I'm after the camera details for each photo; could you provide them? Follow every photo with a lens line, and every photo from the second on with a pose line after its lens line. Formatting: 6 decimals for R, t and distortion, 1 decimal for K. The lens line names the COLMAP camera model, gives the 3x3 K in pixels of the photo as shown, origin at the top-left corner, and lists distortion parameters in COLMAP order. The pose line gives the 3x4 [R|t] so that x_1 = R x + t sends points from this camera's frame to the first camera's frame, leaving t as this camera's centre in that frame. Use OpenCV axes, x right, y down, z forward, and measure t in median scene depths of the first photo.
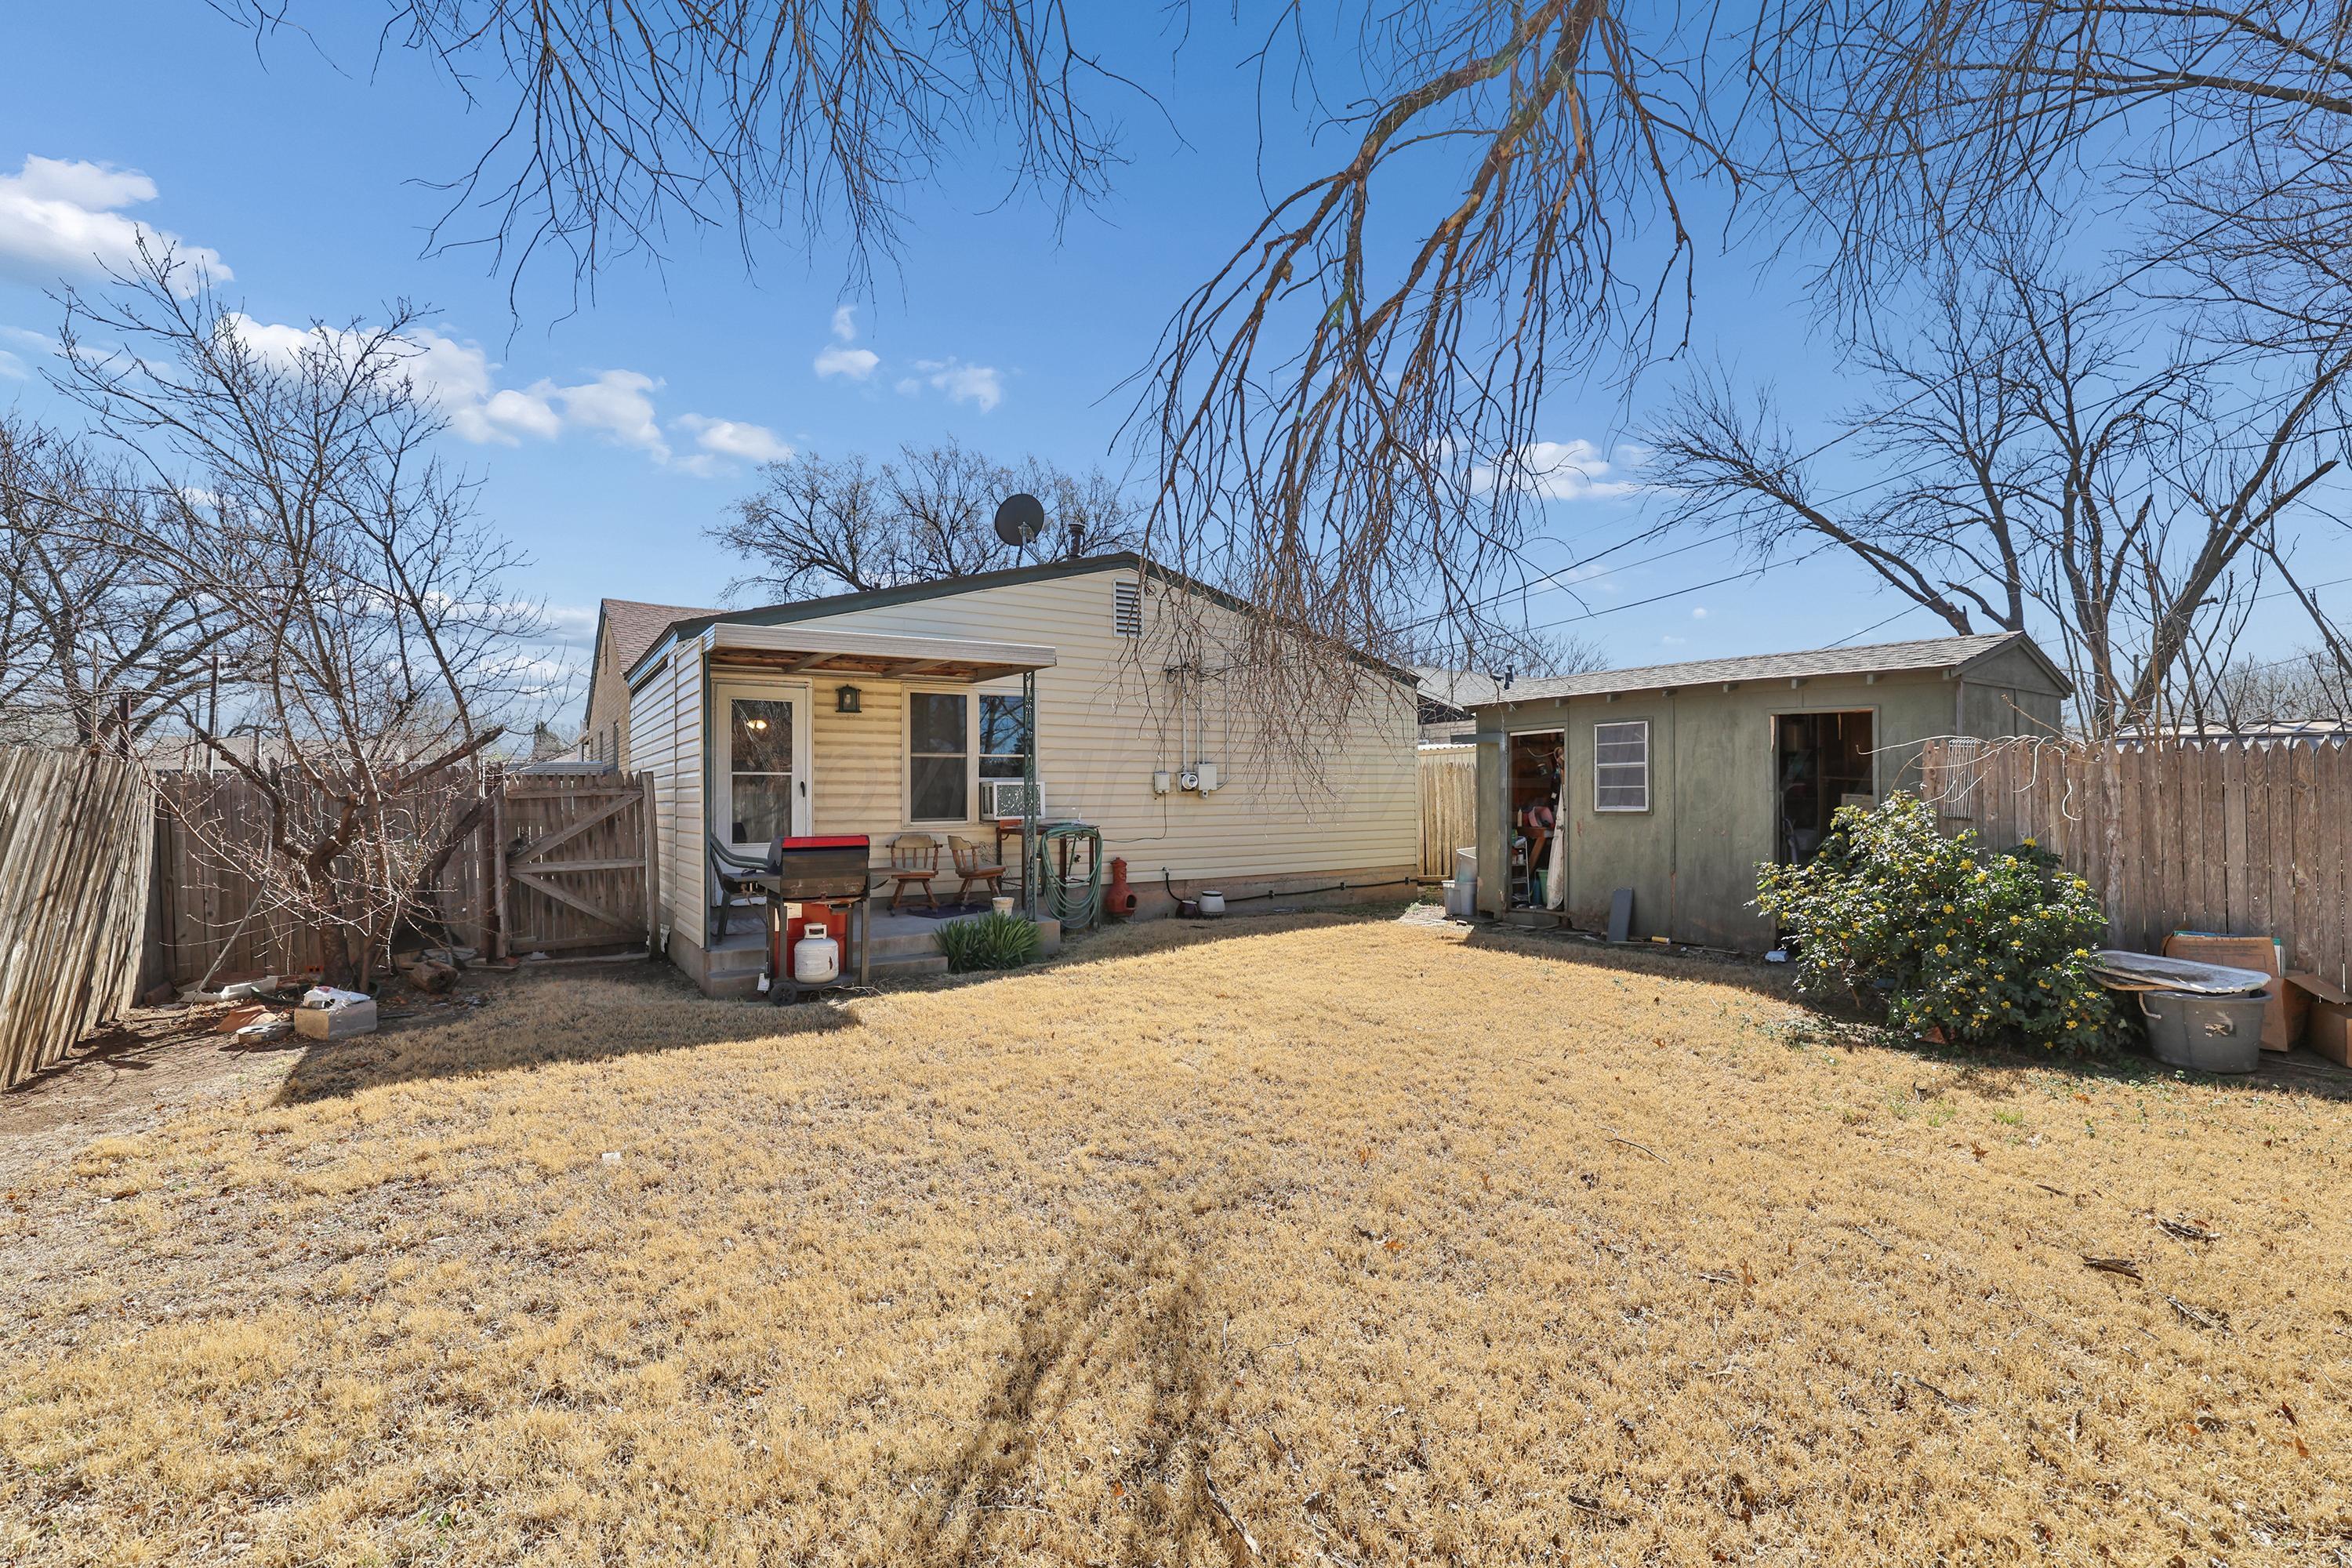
lens RADIAL K [[1037.4, 0, 1173.8], [0, 1037.4, 790.5], [0, 0, 1]] dist [0.001315, 0.000438]
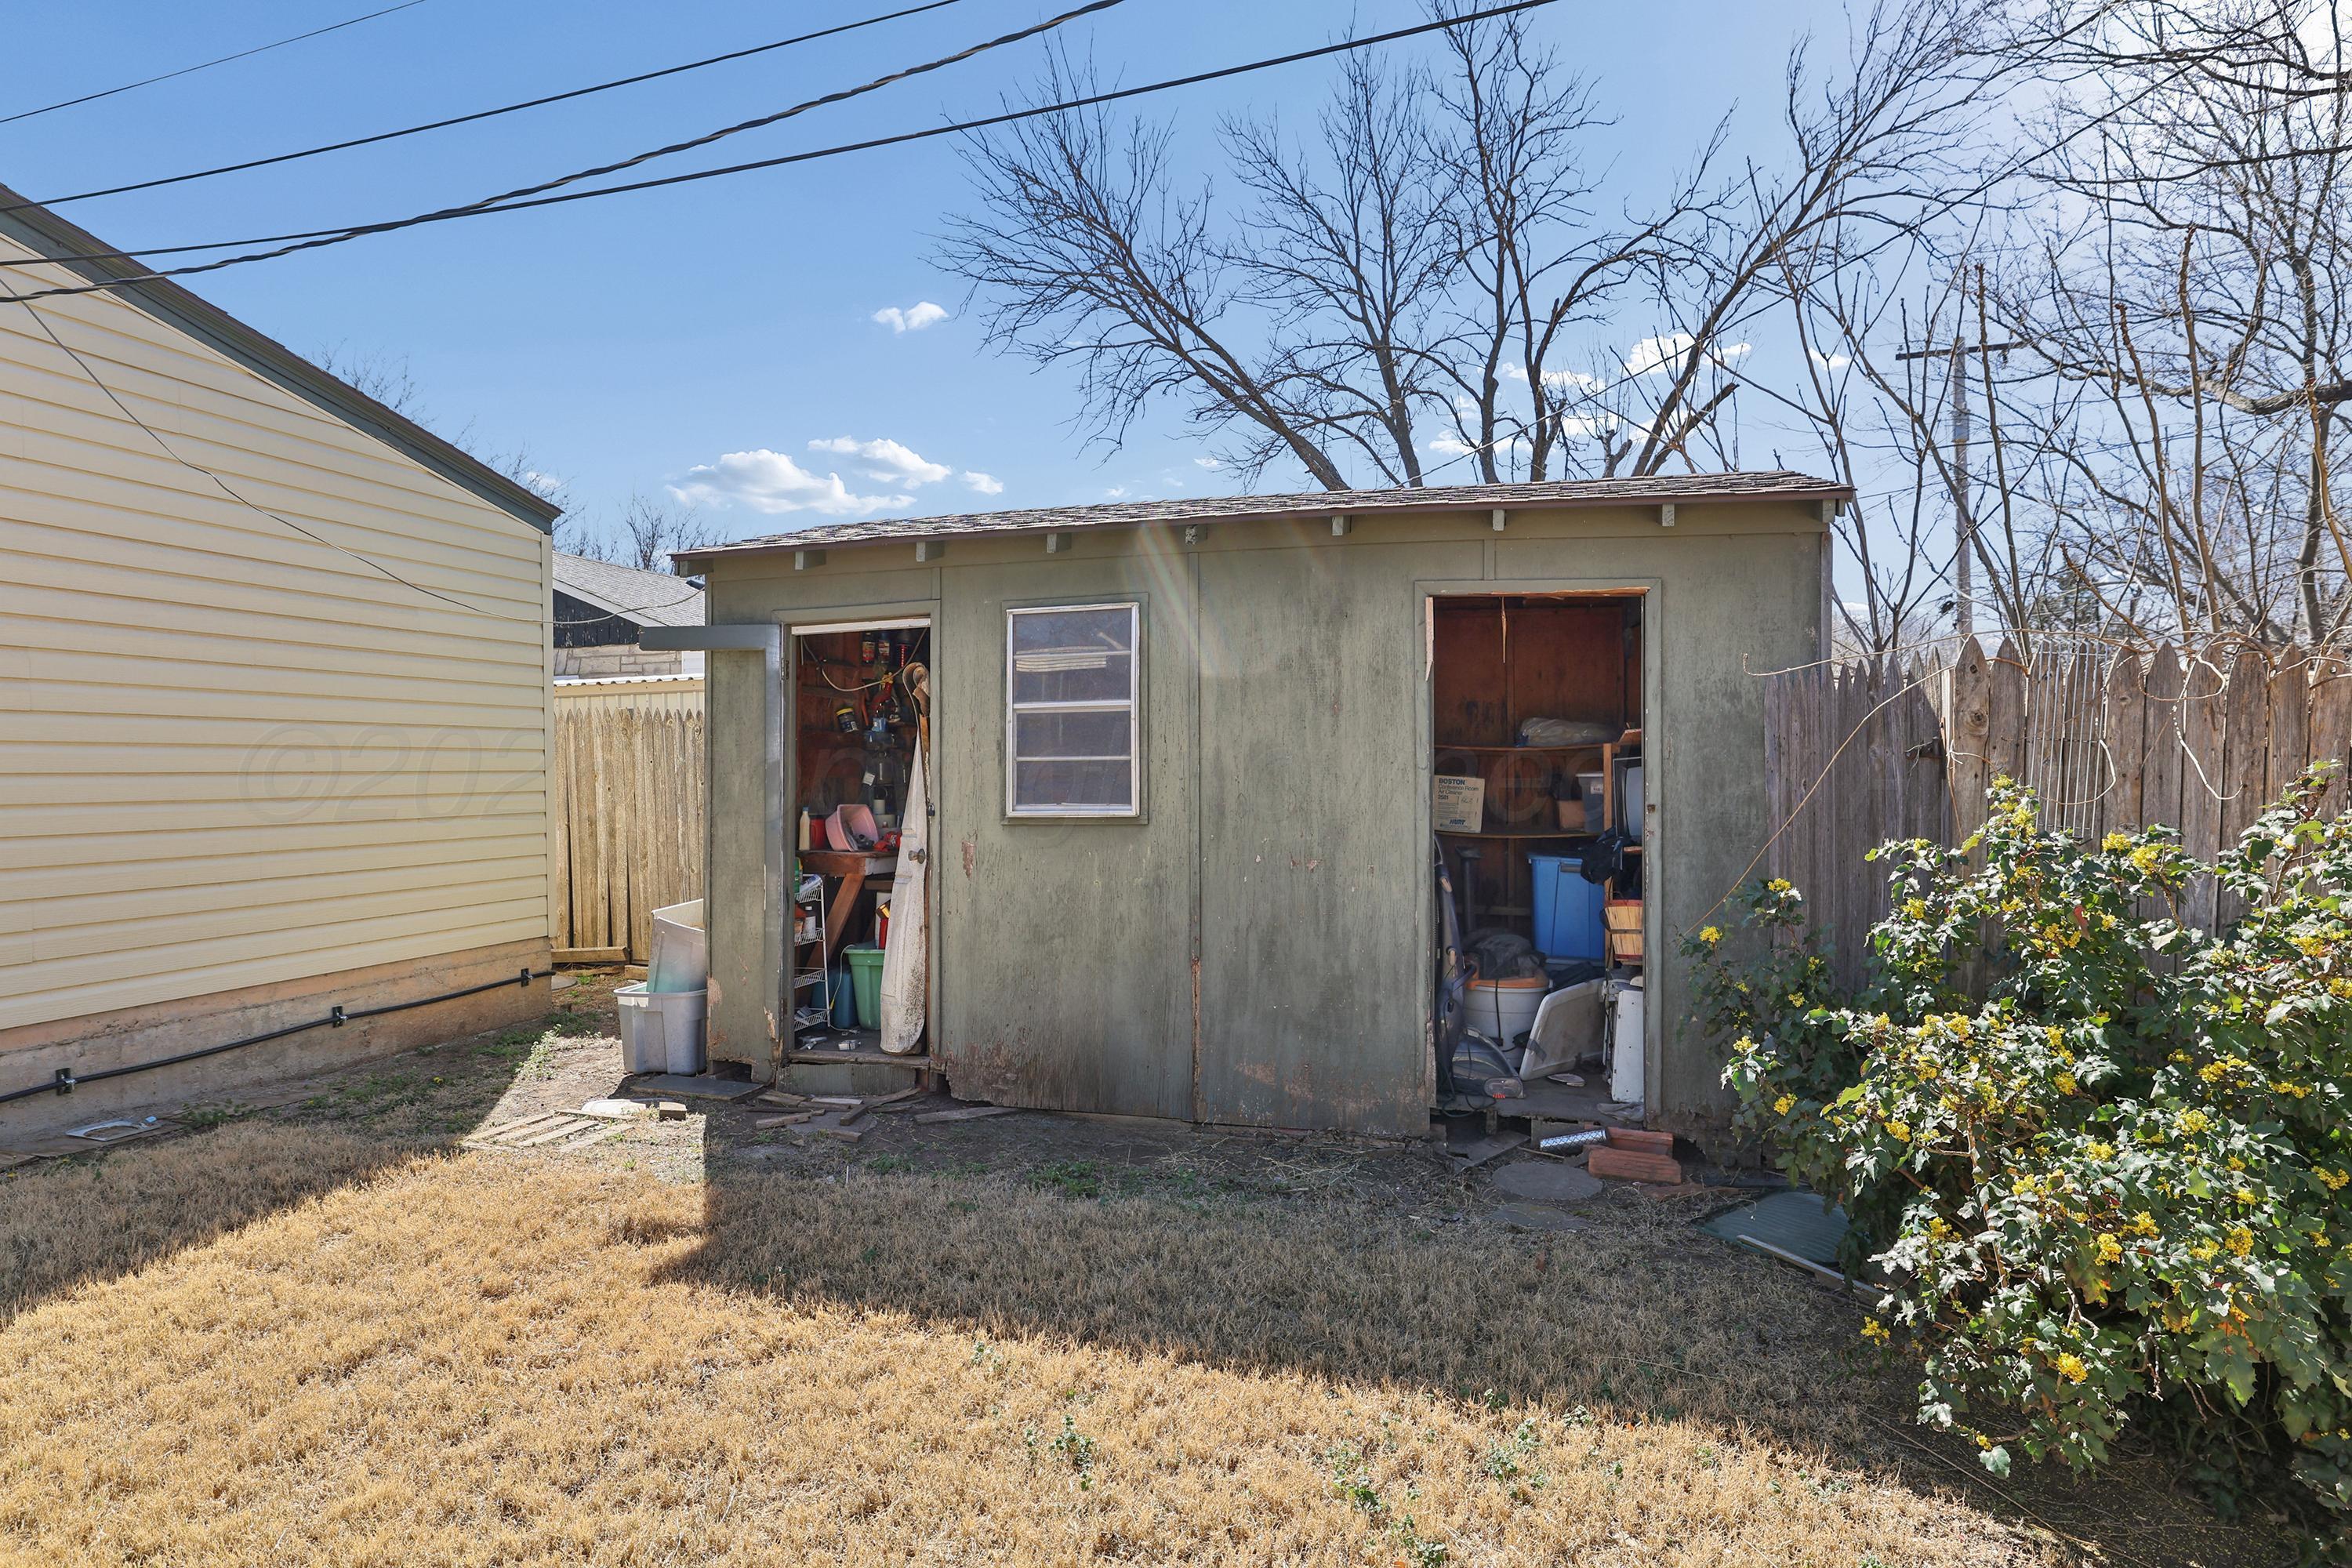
lens RADIAL K [[1218.4, 0, 1171.1], [0, 1218.4, 786.2], [0, 0, 1]] dist [-0.020942, 0.000097]
pose [[0.766209, -0.000111, 0.642591, 0.124708], [-0.005229, 0.999966, 0.006408, 0.003713], [-0.642570, -0.008270, 0.766183, 0.515599]]
